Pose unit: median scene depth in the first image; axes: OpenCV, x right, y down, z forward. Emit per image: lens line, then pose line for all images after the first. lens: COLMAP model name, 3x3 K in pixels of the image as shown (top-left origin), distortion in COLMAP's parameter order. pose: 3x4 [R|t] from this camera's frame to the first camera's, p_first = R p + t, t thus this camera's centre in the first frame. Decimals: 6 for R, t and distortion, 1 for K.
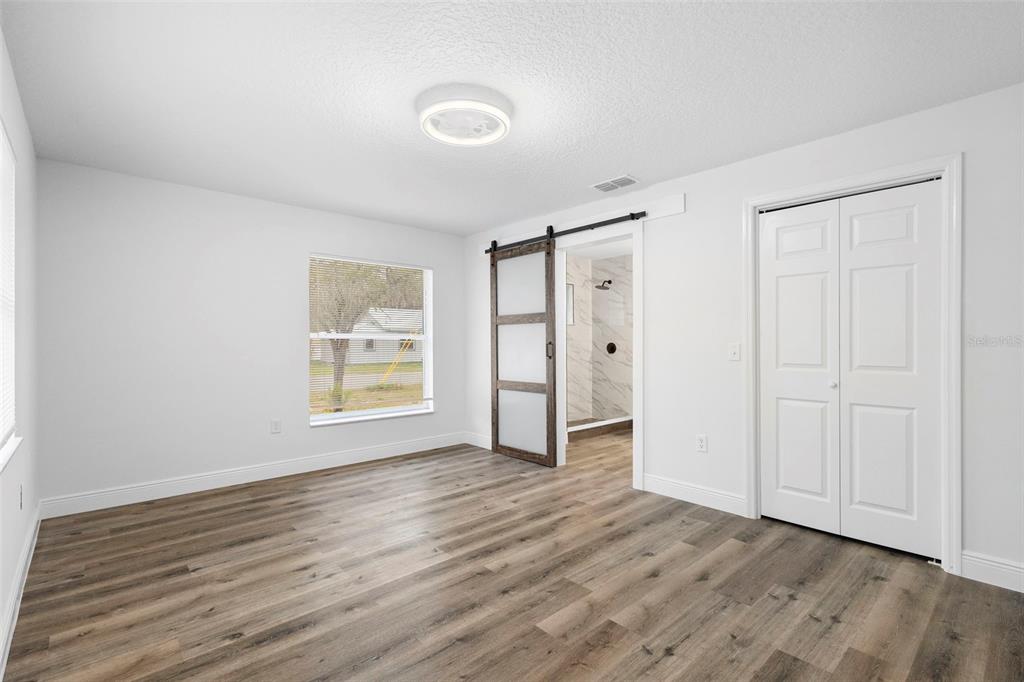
lens RADIAL K [[473.5, 0, 518.0], [0, 473.5, 338.8], [0, 0, 1]] dist [0.007211, -0.002731]
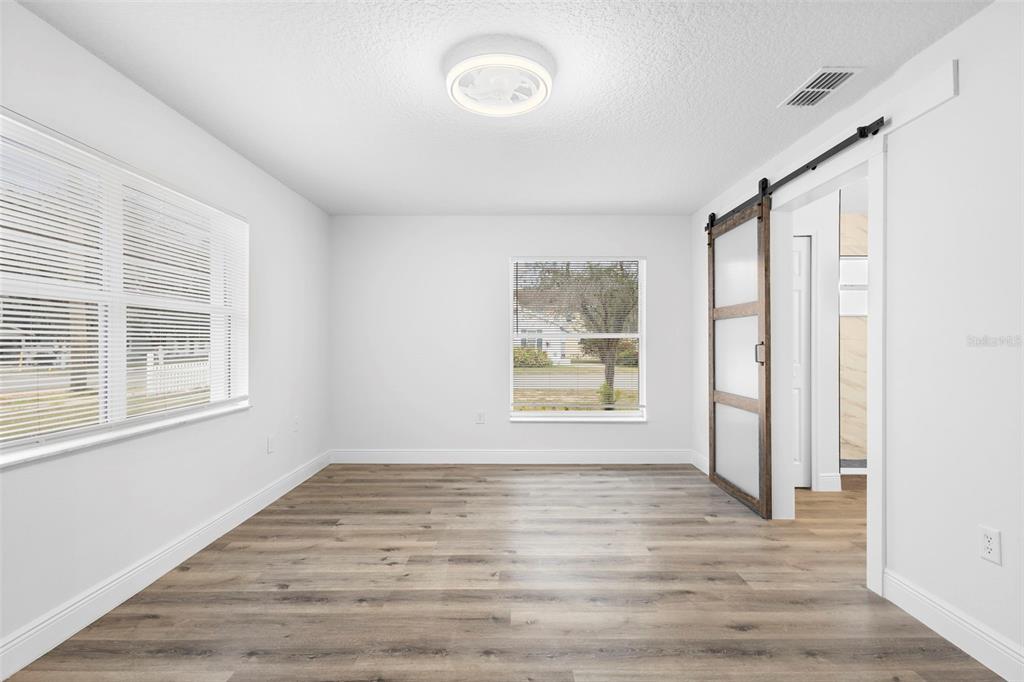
lens RADIAL K [[473.5, 0, 513.9], [0, 473.5, 342.1], [0, 0, 1]] dist [0.007211, -0.002731]
pose [[0.733688, 0.002235, -0.679482, 0.328657], [0.003559, 0.999968, 0.007132, -0.000130], [0.679477, -0.007651, 0.733657, 0.262822]]
